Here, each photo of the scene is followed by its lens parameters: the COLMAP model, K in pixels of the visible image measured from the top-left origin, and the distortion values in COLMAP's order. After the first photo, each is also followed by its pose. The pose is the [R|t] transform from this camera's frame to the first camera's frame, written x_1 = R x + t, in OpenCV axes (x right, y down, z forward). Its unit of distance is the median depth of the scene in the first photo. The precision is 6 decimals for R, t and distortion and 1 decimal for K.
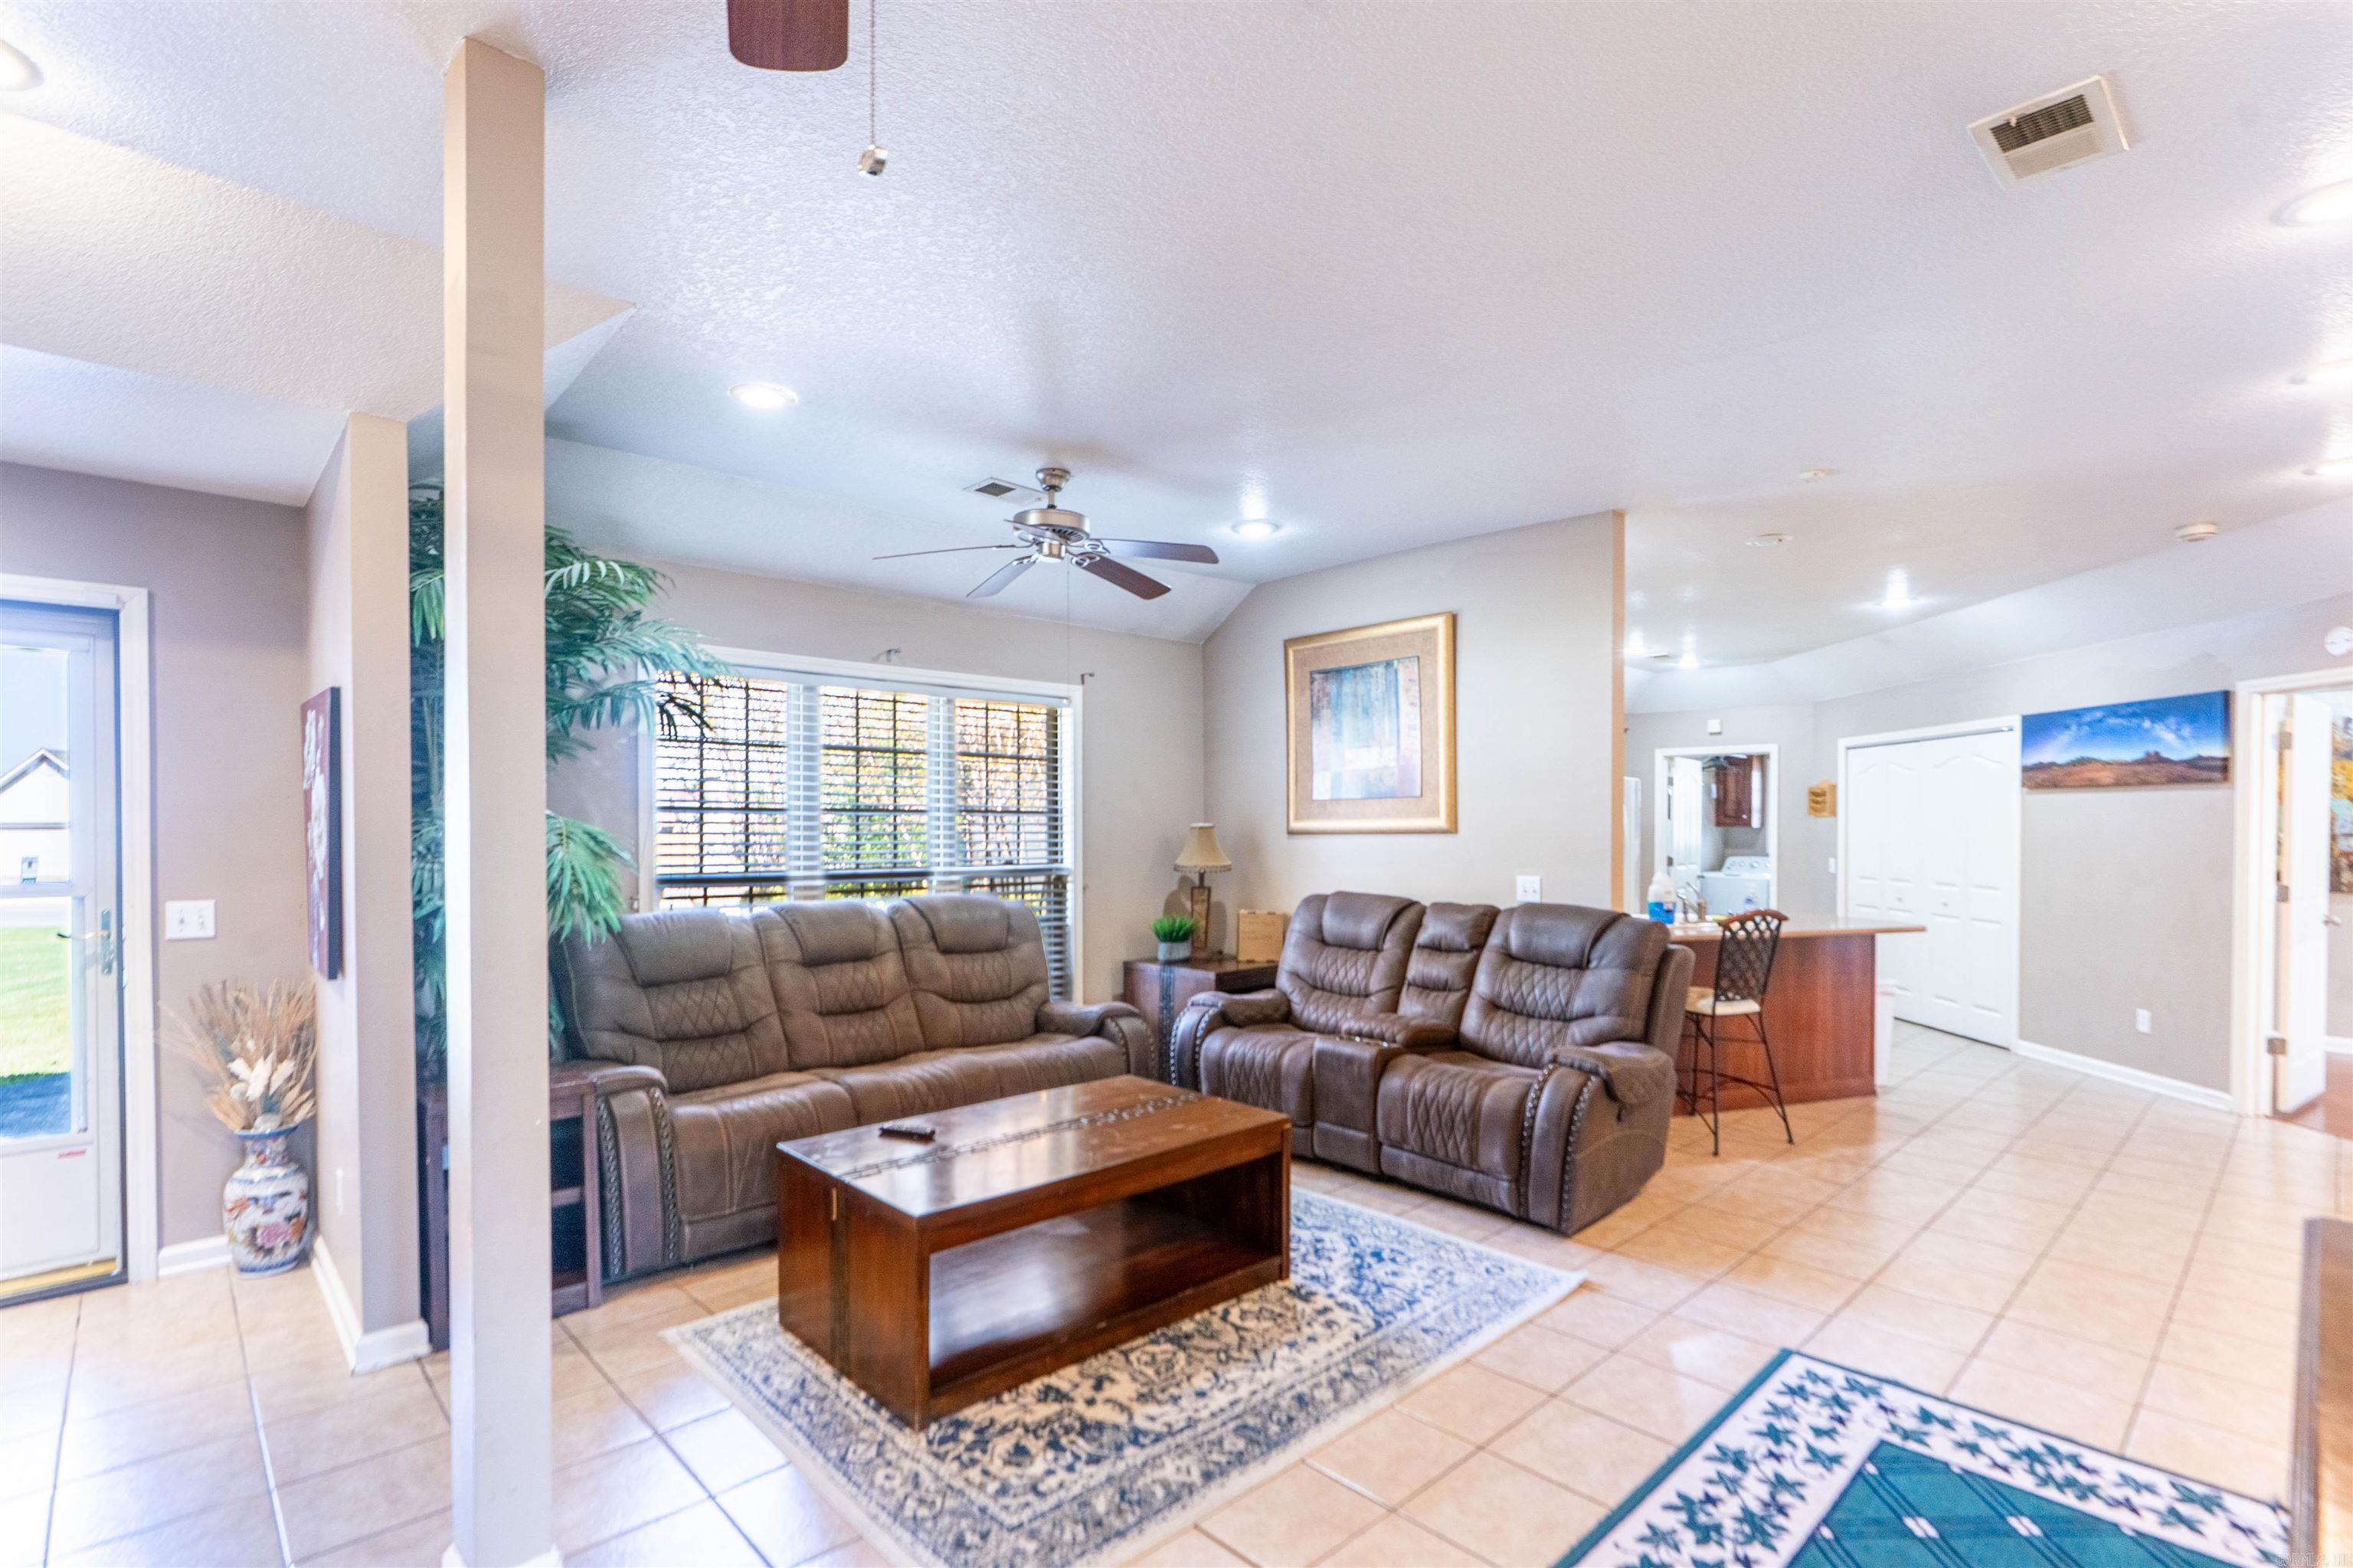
lens RADIAL K [[1117.6, 0, 1174.4], [0, 1117.6, 838.4], [0, 0, 1]] dist [-0.010078, 0.005320]
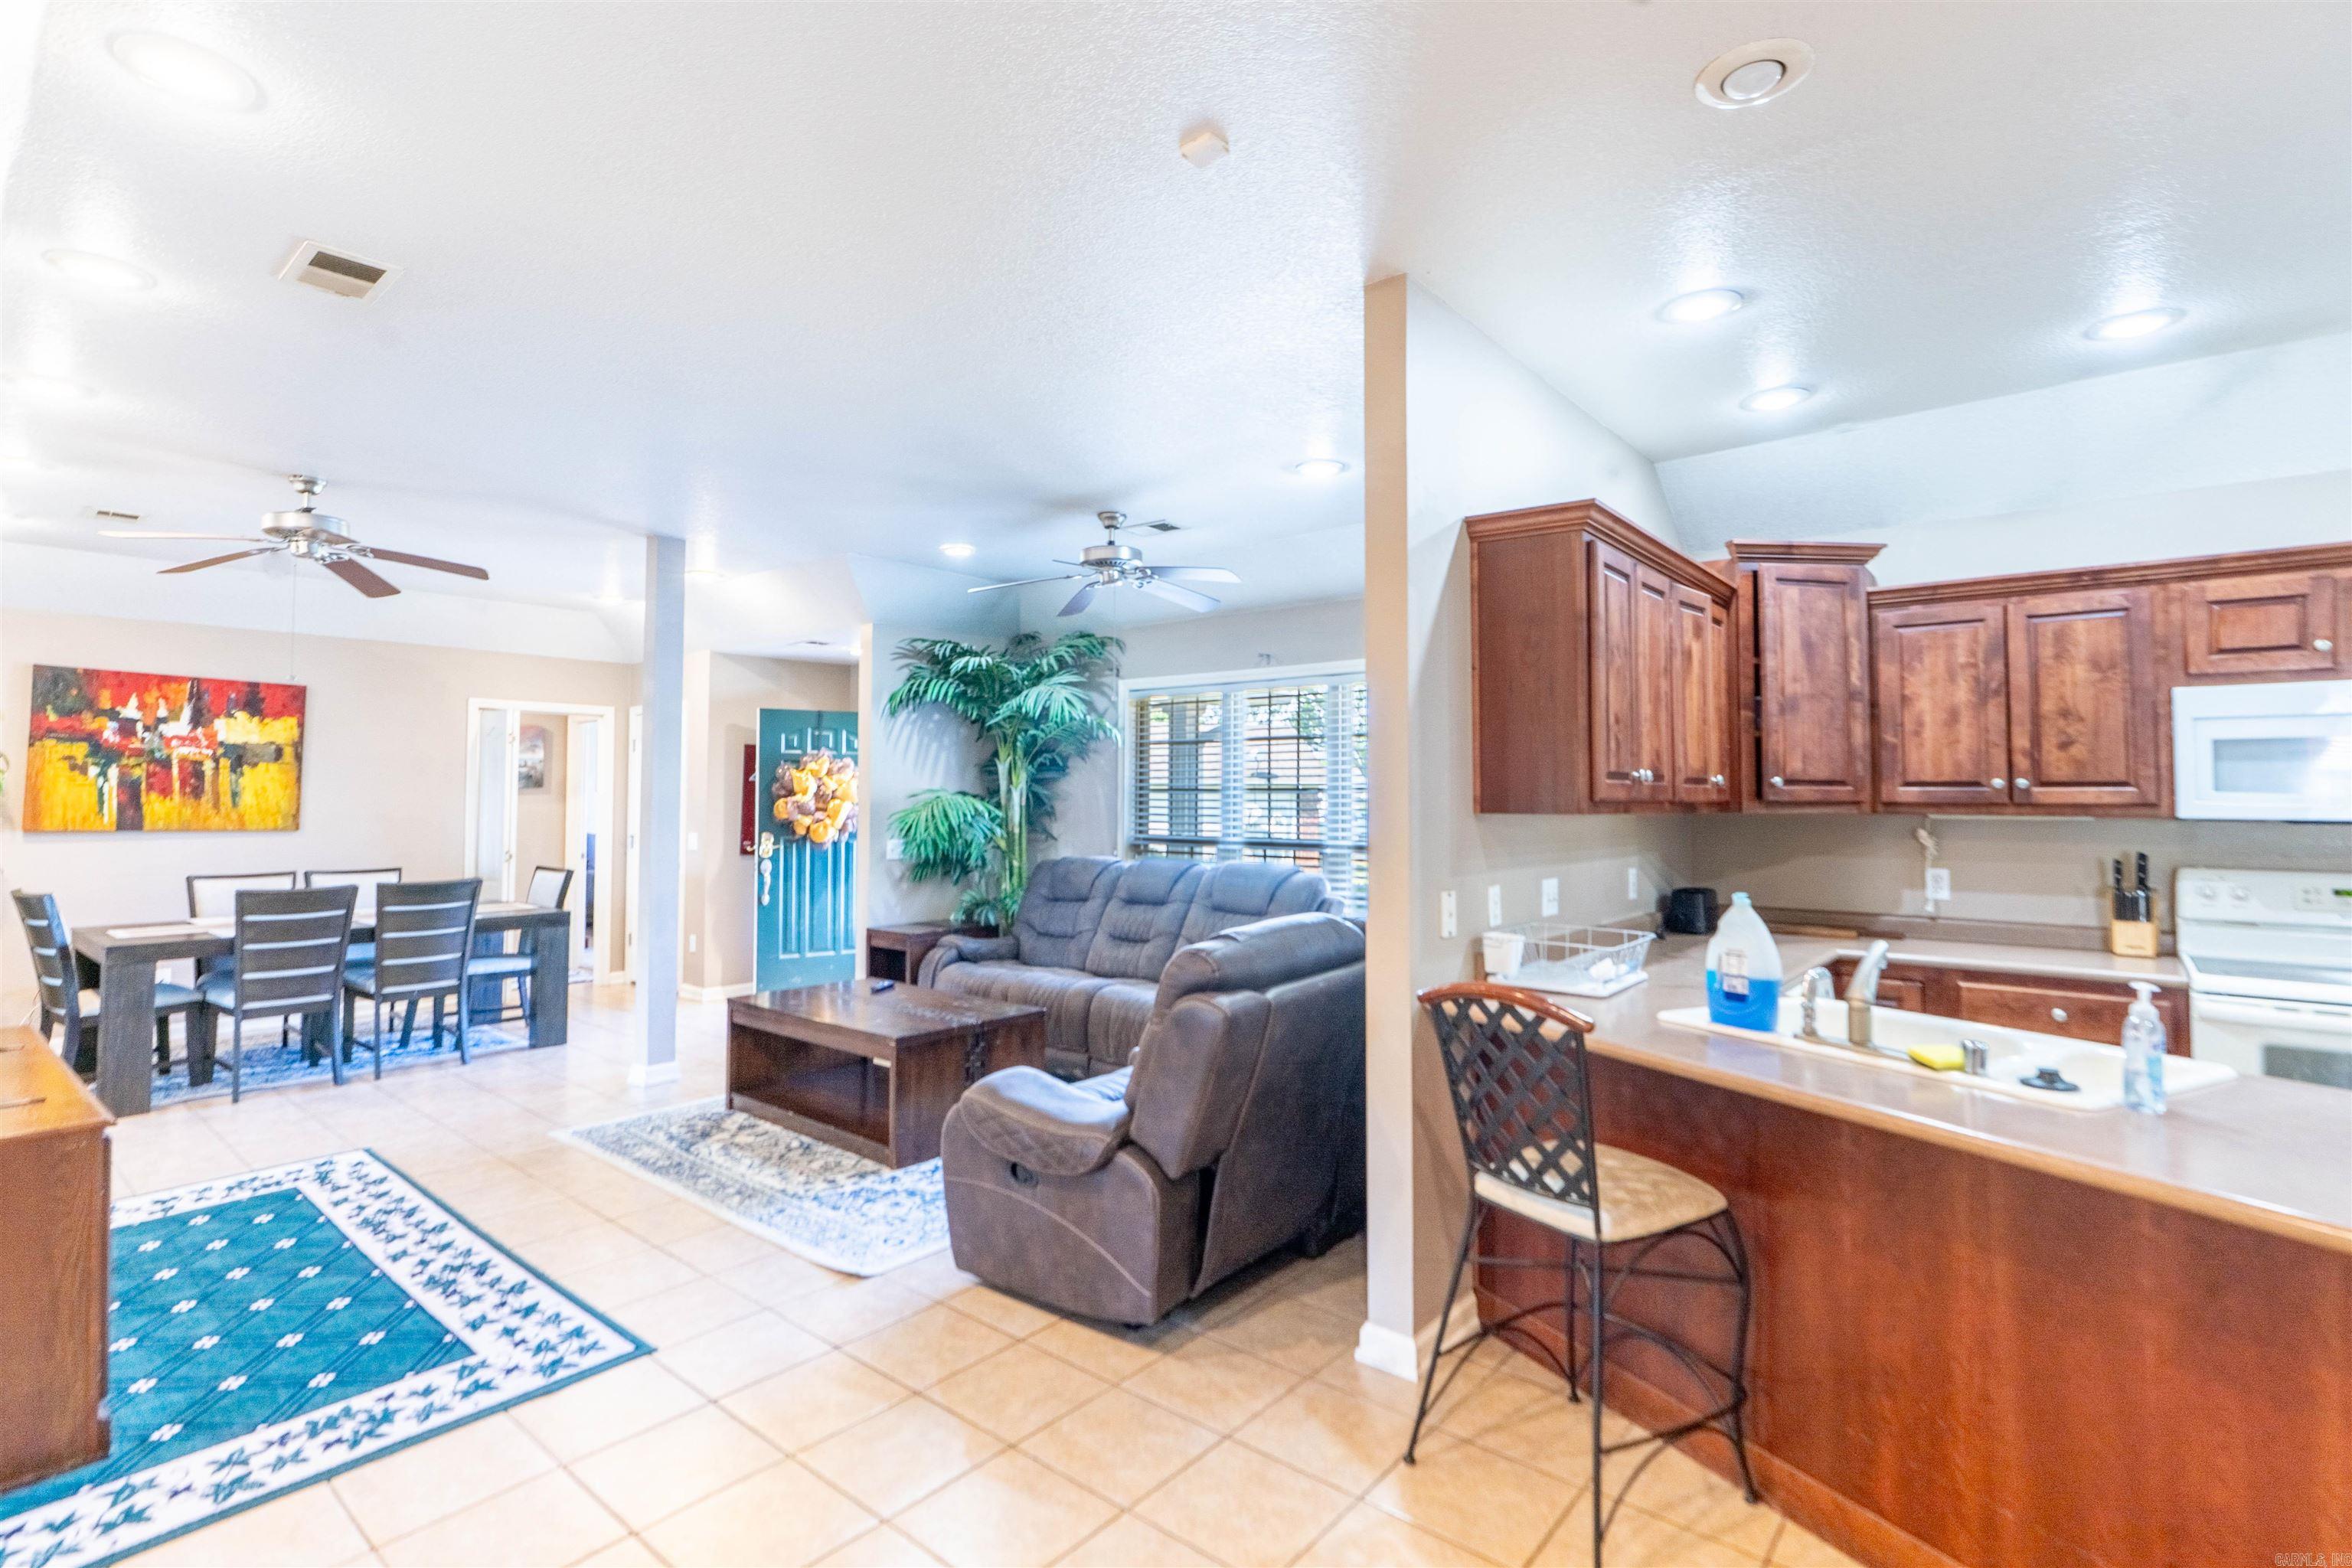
lens RADIAL K [[1117.1, 0, 1166.1], [0, 1117.1, 753.7], [0, 0, 1]] dist [-0.010078, 0.005320]
pose [[0.105336, -0.044264, -0.993451, 0.944777], [-0.017053, 0.998782, -0.046310, -0.007539], [0.994290, 0.021820, 0.104453, 0.801345]]
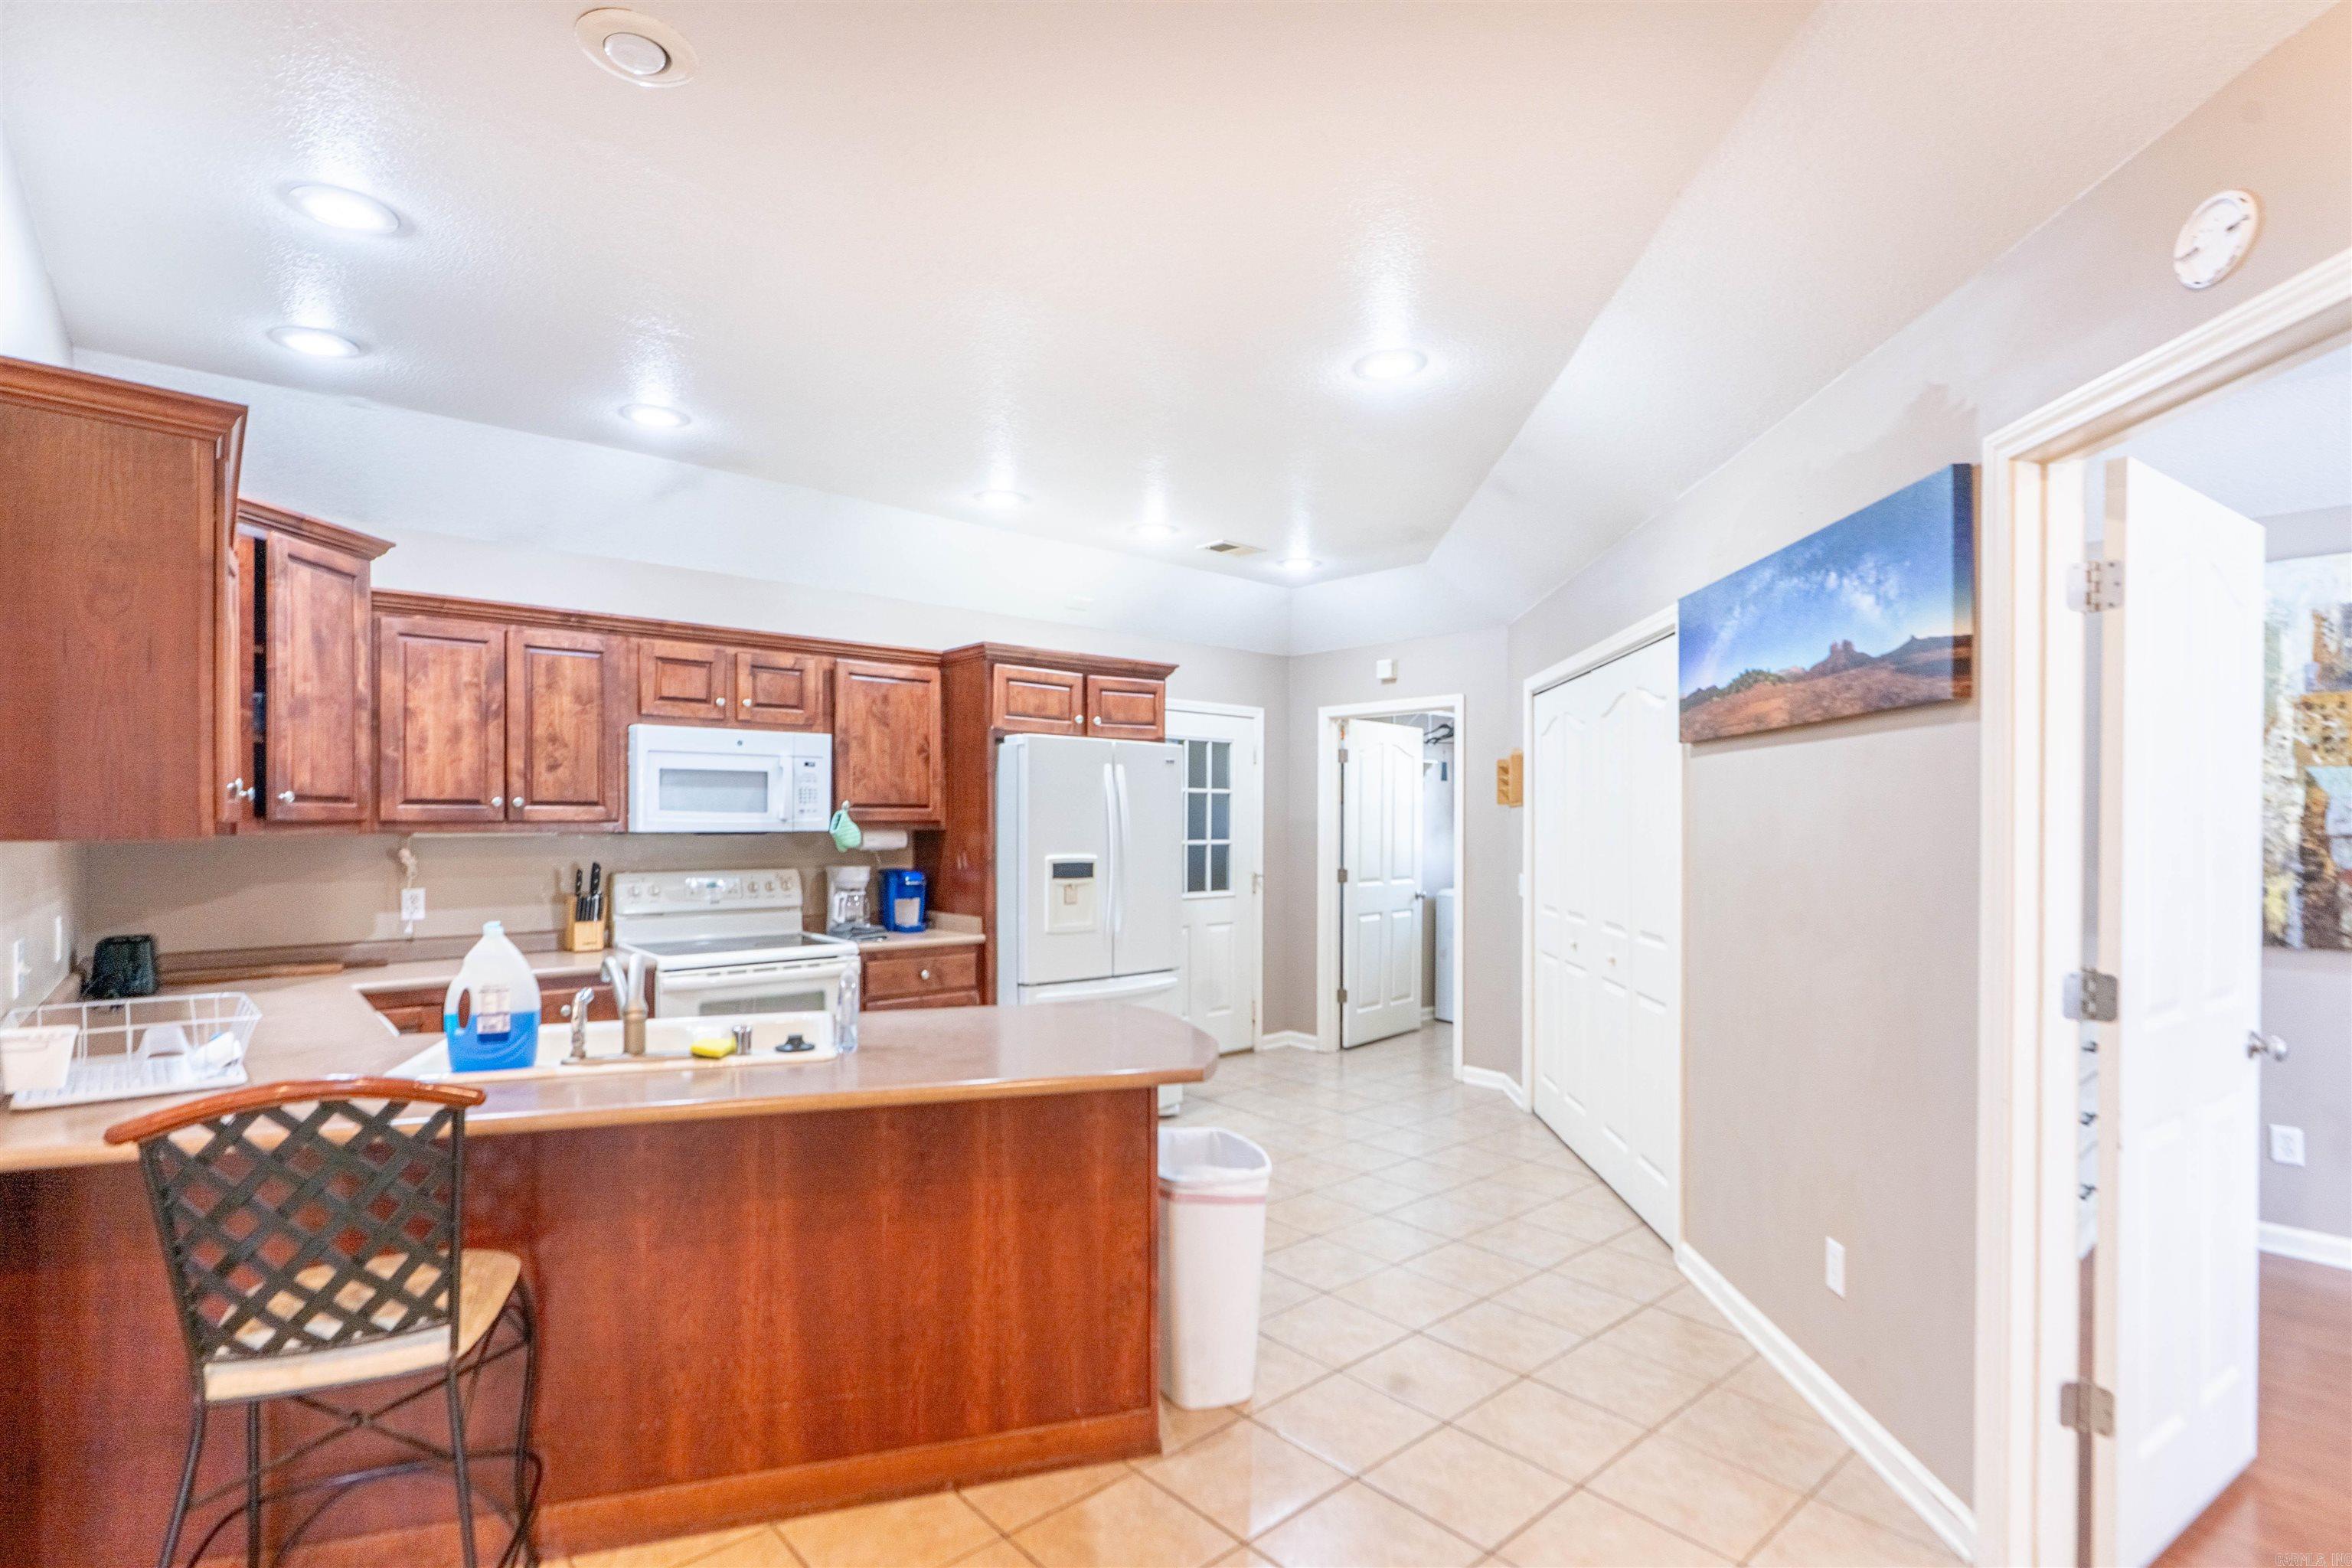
lens RADIAL K [[1117.1, 0, 1182.1], [0, 1117.1, 825.8], [0, 0, 1]] dist [-0.010078, 0.005320]
pose [[0.999361, -0.004366, -0.035485, 0.766831], [0.004039, 0.999949, -0.009271, -0.005827], [0.035524, 0.009122, 0.999327, 0.674005]]
